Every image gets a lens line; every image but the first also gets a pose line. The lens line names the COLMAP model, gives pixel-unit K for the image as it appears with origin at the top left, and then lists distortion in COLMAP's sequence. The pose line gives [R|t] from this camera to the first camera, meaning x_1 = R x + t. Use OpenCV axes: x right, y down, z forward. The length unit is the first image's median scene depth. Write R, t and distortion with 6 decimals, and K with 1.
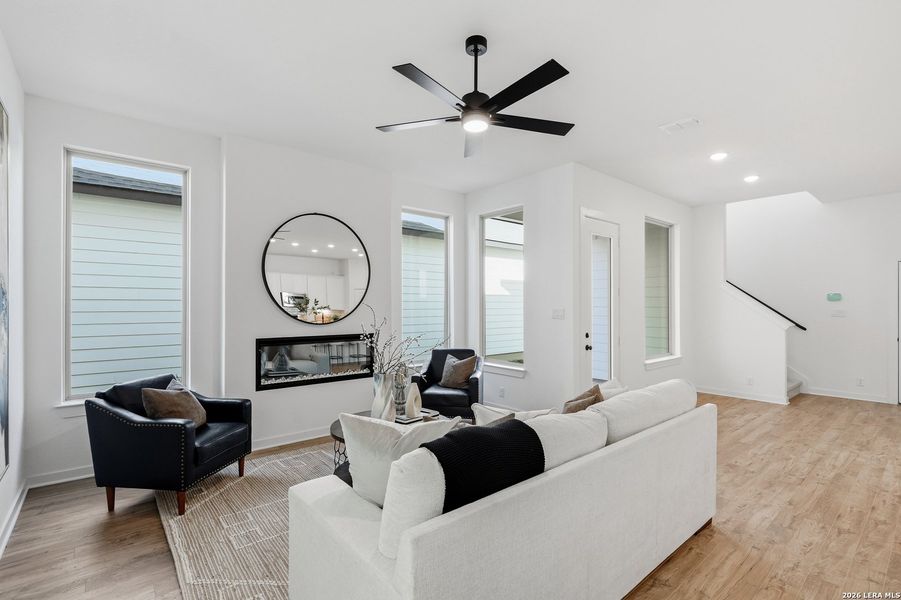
lens RADIAL K [[413.5, 0, 450.8], [0, 413.5, 299.6], [0, 0, 1]] dist [-0.009521, 0.003952]
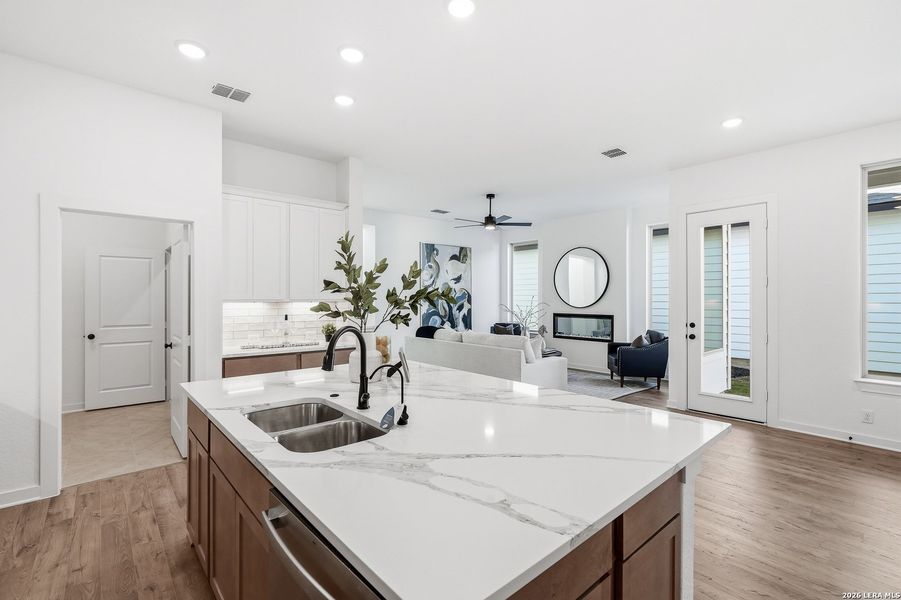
lens RADIAL K [[413.5, 0, 449.7], [0, 413.5, 297.0], [0, 0, 1]] dist [-0.009521, 0.003952]
pose [[0.019888, -0.005103, -0.999789, 1.678789], [0.005499, 0.999972, -0.004995, 0.020742], [0.999787, -0.005399, 0.019915, 0.444233]]
